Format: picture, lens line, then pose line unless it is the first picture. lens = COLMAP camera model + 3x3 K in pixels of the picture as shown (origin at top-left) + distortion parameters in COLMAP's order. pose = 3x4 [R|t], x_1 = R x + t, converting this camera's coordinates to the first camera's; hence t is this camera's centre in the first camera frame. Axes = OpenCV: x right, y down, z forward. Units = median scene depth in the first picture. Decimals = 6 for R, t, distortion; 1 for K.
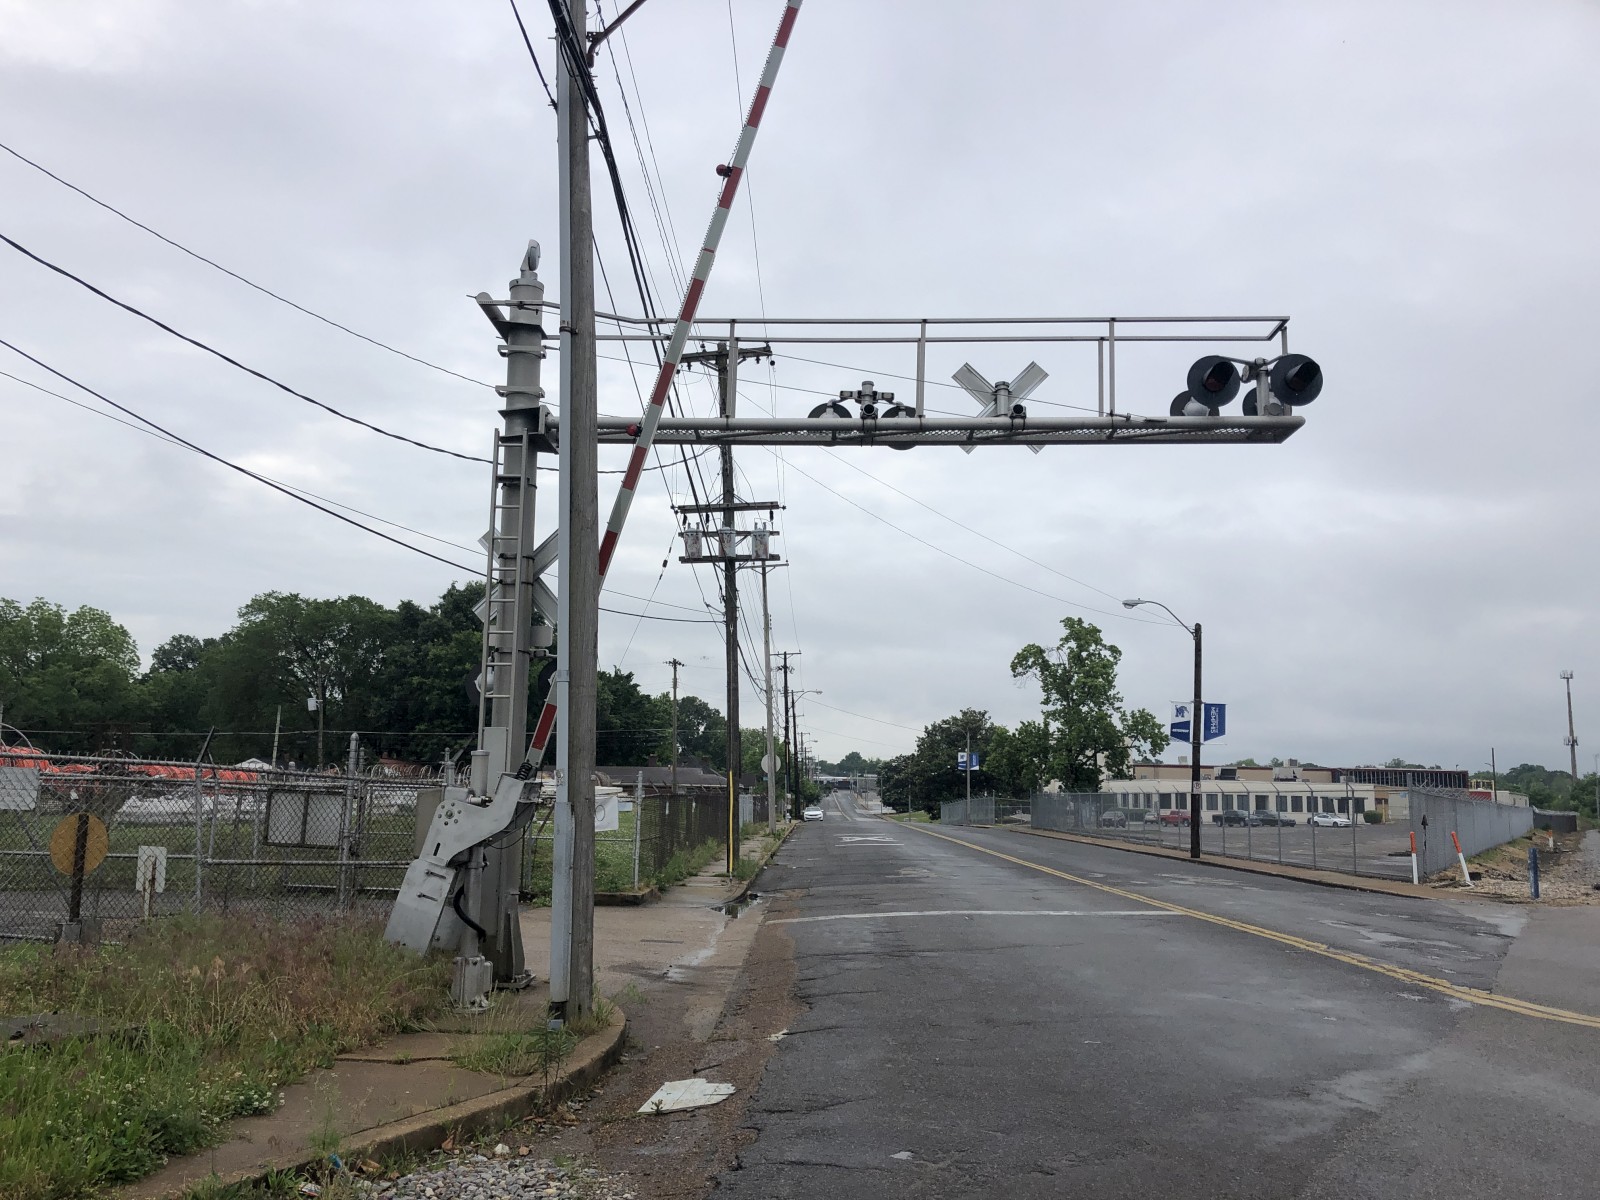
lens RADIAL K [[1294.5, 0, 788.3], [0, 1294.5, 628.7], [0, 0, 1]] dist [0.031832, -0.033093]
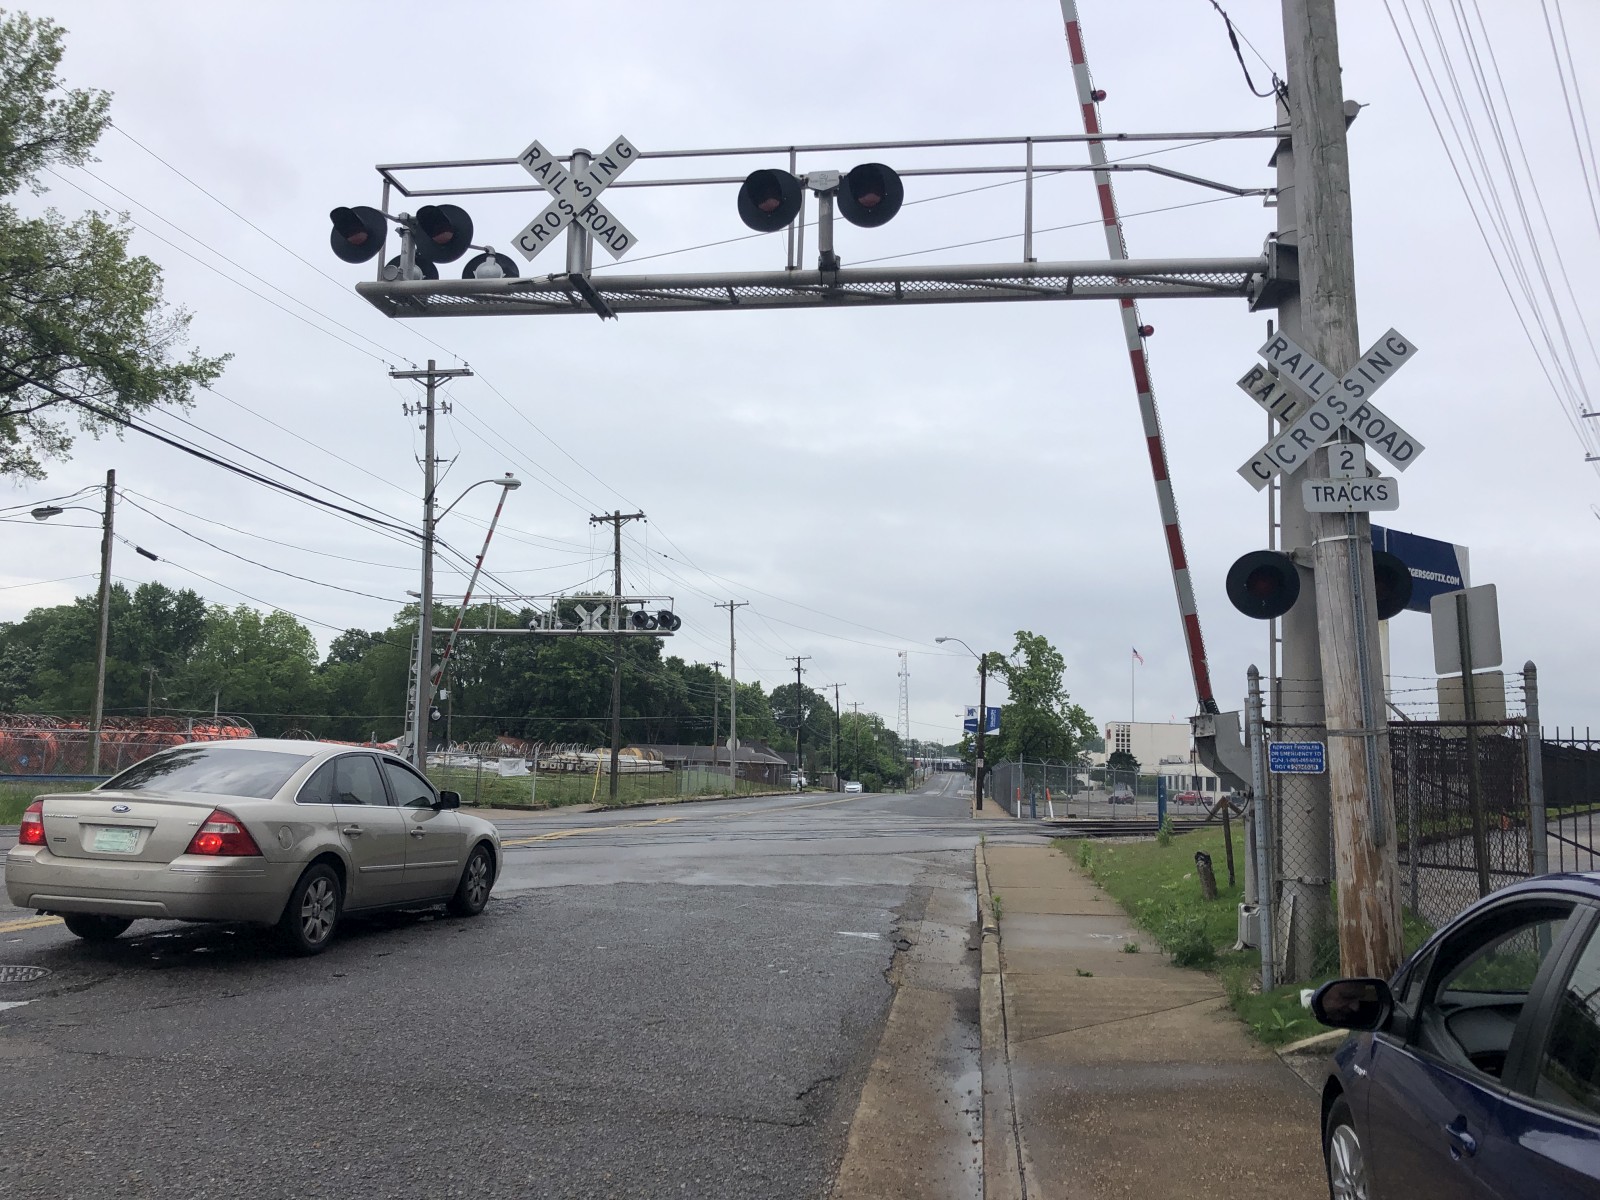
lens RADIAL K [[1294.5, 0, 781.9], [0, 1294.5, 622.0], [0, 0, 1]] dist [0.031832, -0.033093]
pose [[0.992548, 0.000612, -0.121850, 0.107003], [0.000516, 0.999957, 0.009226, -0.021984], [0.121850, -0.009220, 0.992506, -0.205467]]
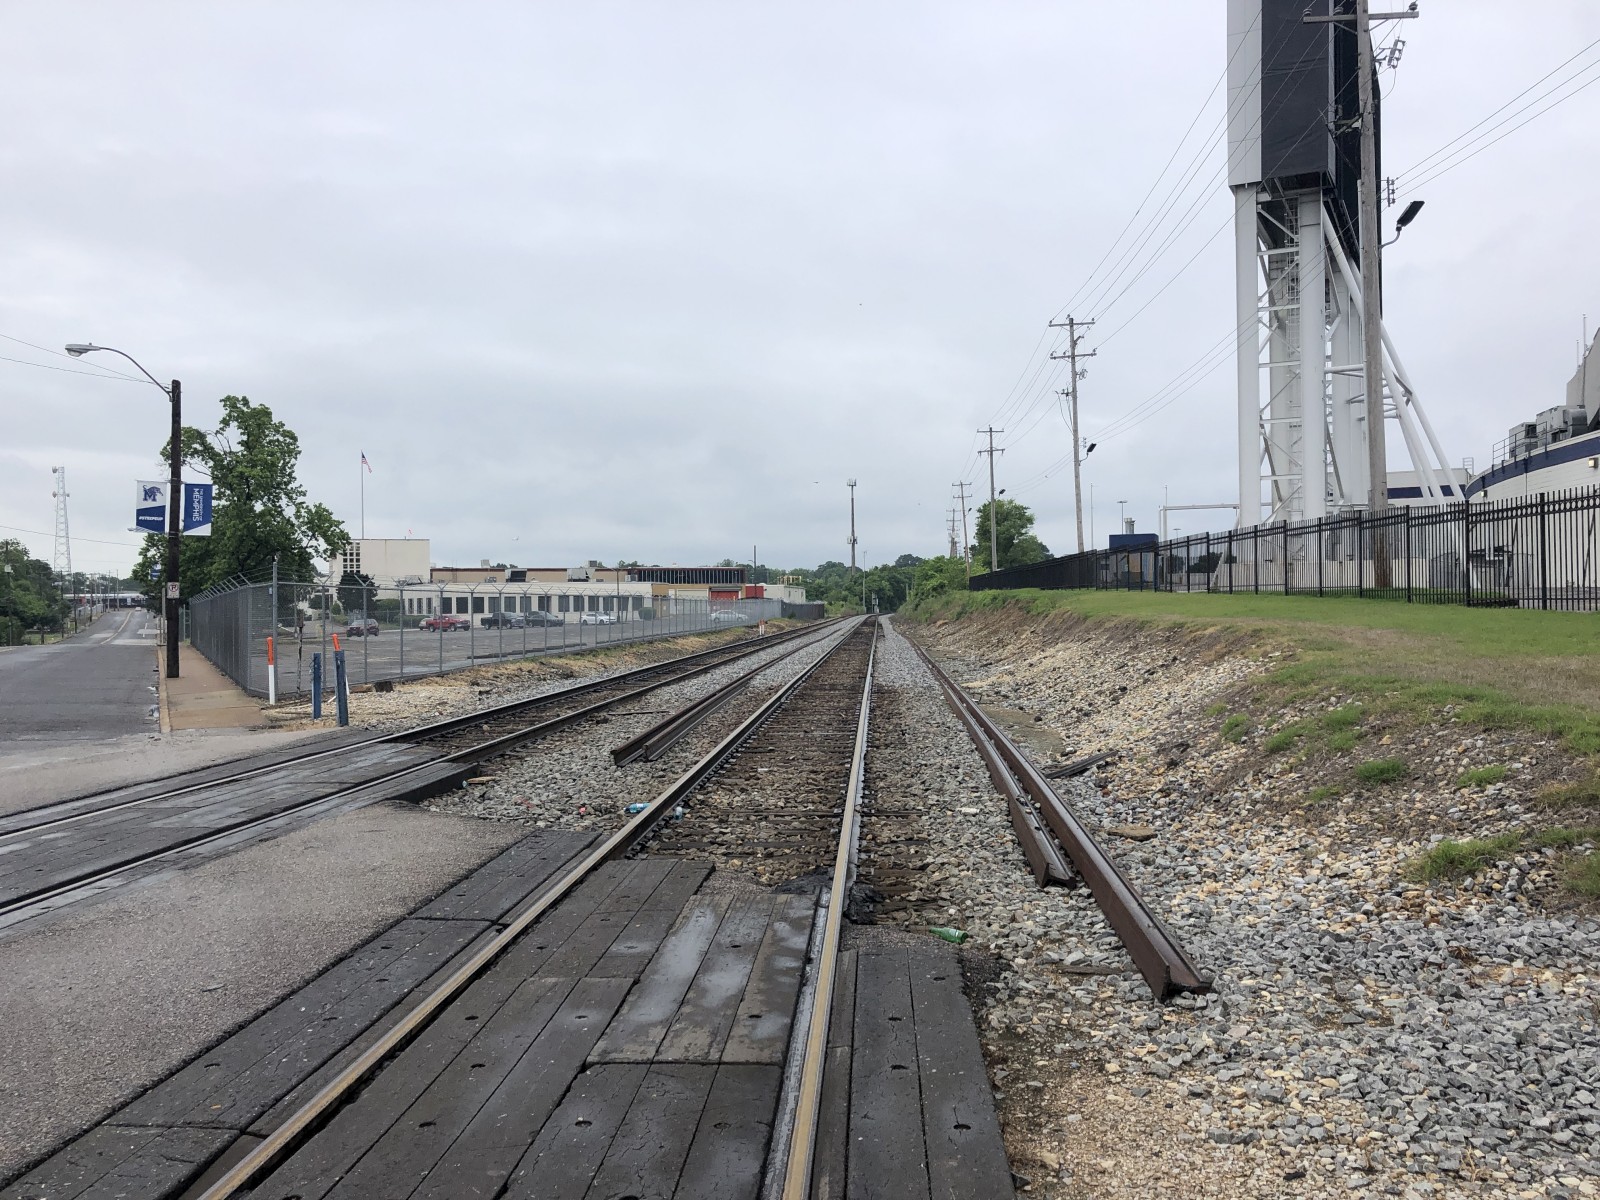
lens RADIAL K [[1294.5, 0, 817.3], [0, 1294.5, 587.5], [0, 0, 1]] dist [0.031832, -0.033093]
pose [[0.880225, -0.031343, 0.473520, 0.112971], [-0.024156, 0.993564, 0.110671, 0.009506], [-0.473941, -0.108854, 0.873803, 0.050714]]
